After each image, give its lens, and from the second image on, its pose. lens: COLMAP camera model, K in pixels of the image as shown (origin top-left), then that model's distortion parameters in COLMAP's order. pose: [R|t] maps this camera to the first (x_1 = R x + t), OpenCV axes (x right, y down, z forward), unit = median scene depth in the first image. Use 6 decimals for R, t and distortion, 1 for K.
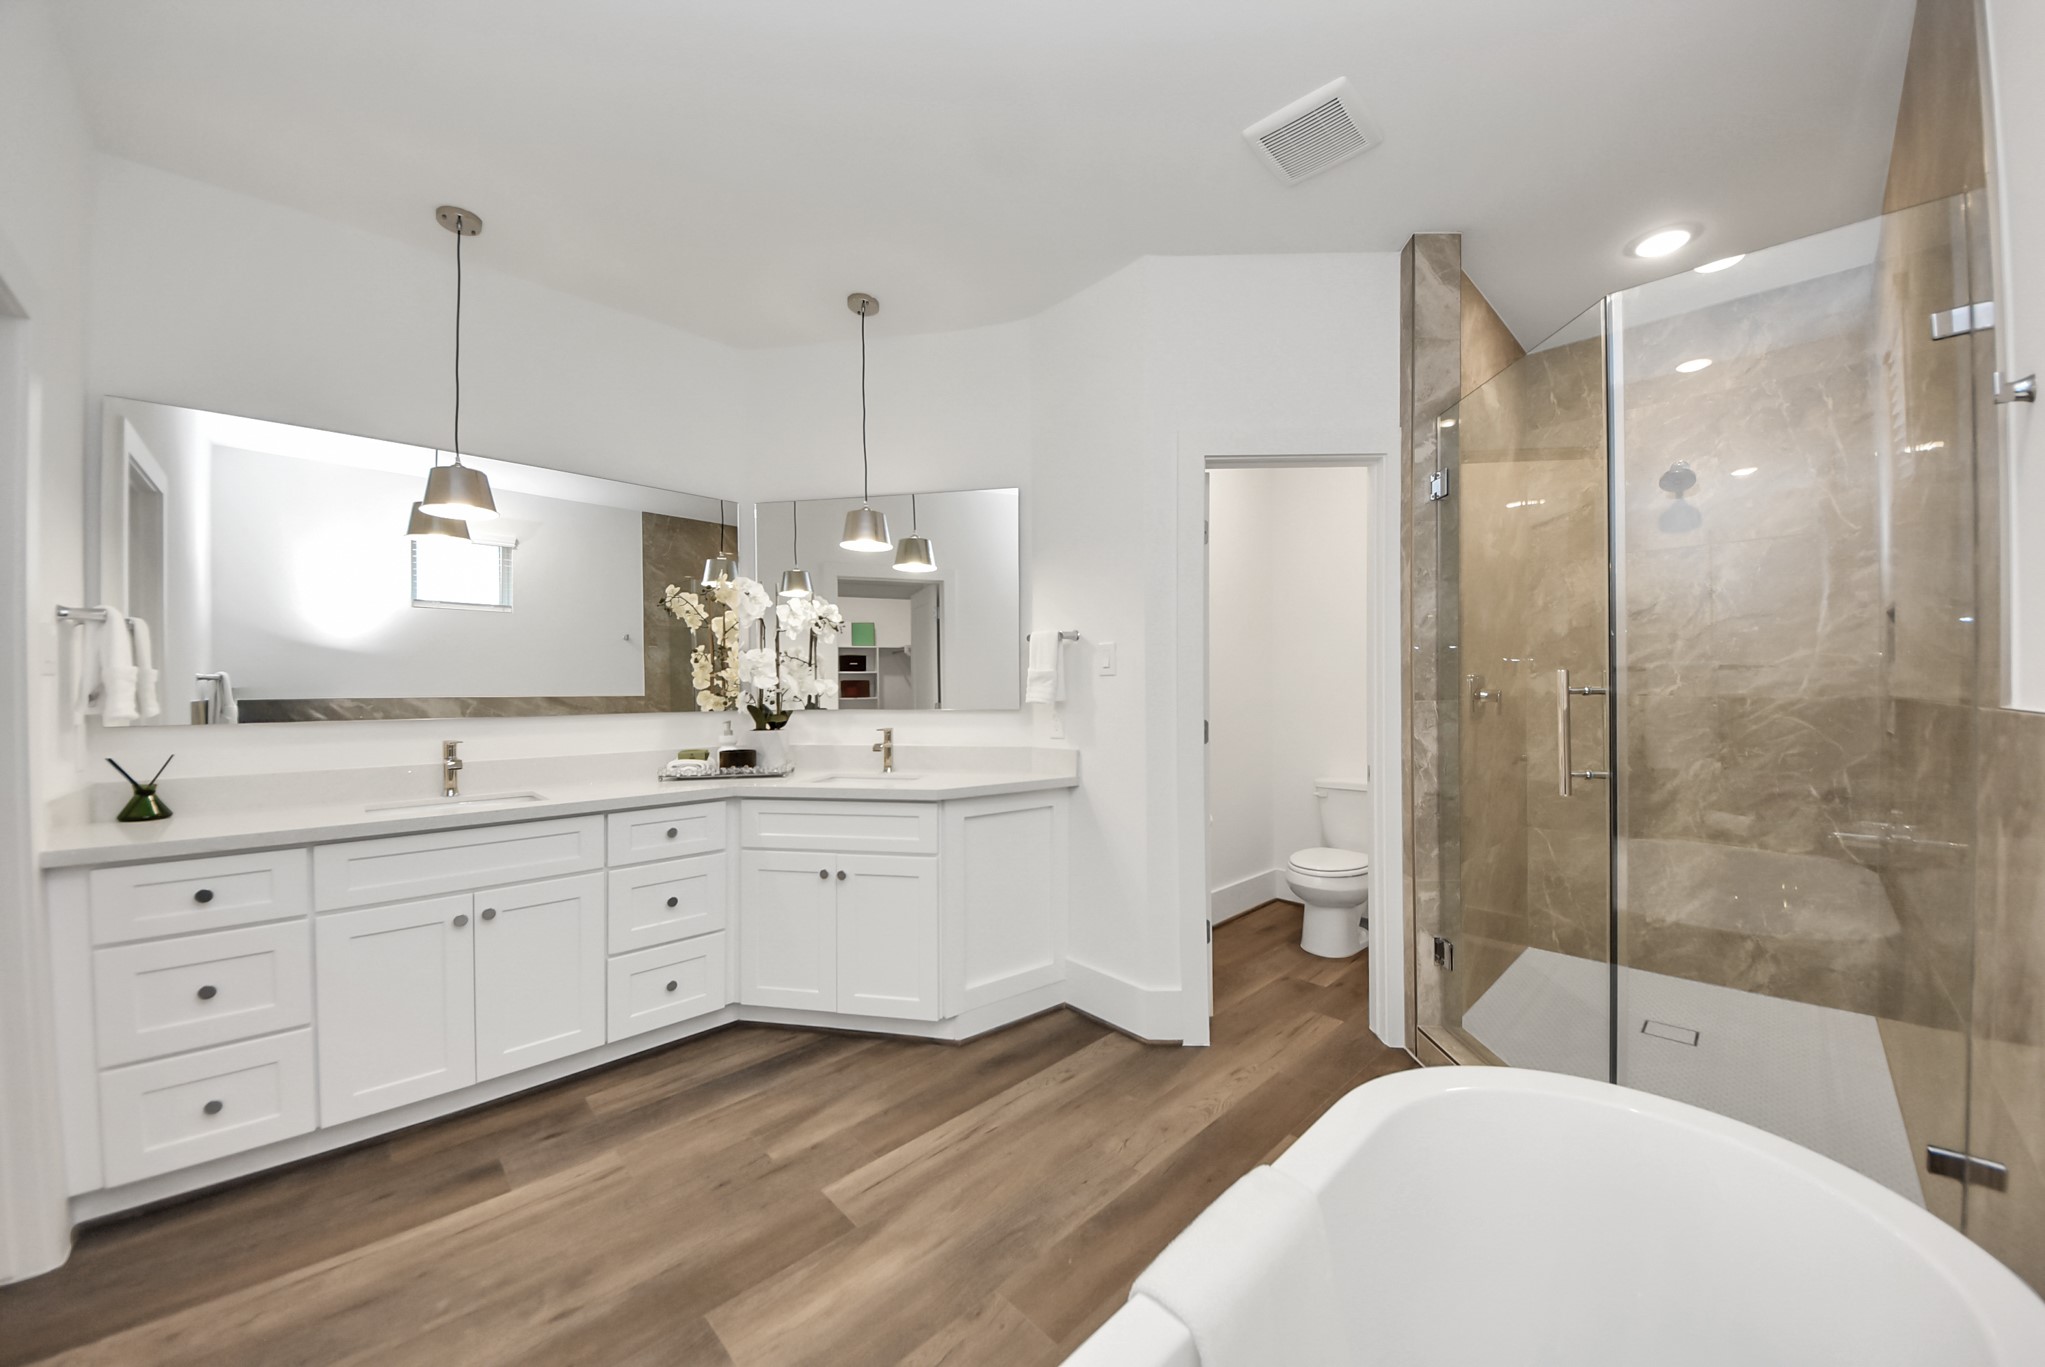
lens RADIAL K [[749.6, 0, 1022.0], [0, 749.6, 682.2], [0, 0, 1]] dist [-0.014040, -0.001991]
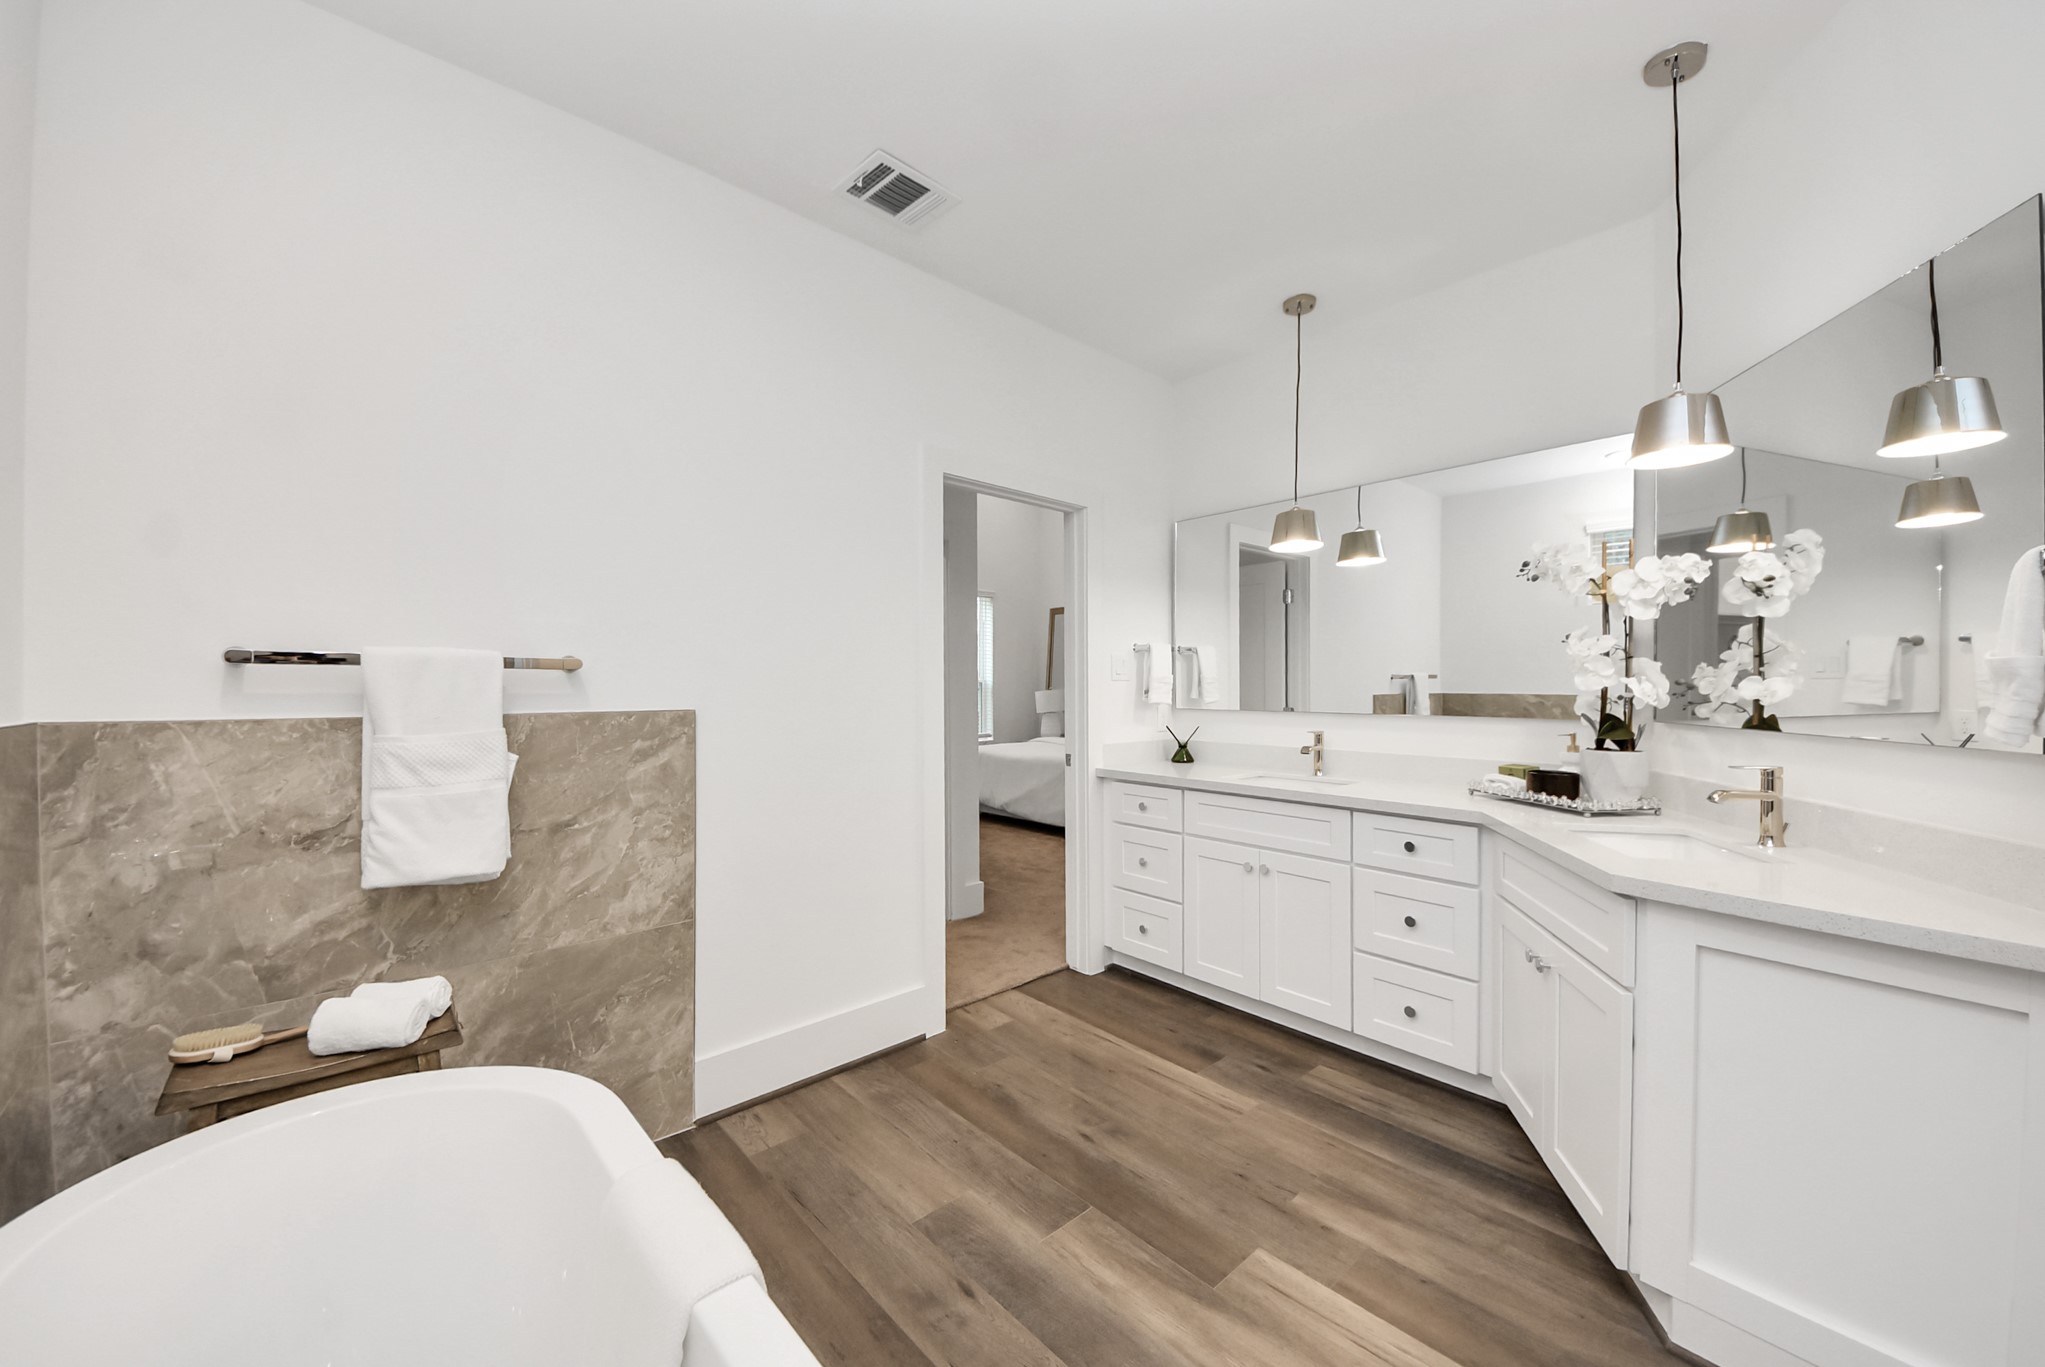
lens RADIAL K [[749.6, 0, 1022.3], [0, 749.6, 686.7], [0, 0, 1]] dist [-0.014040, -0.001991]
pose [[-0.042951, 0.007860, -0.999046, 0.563257], [0.005519, 0.999956, 0.007630, -0.007792], [0.999062, -0.005187, -0.042993, 0.665324]]
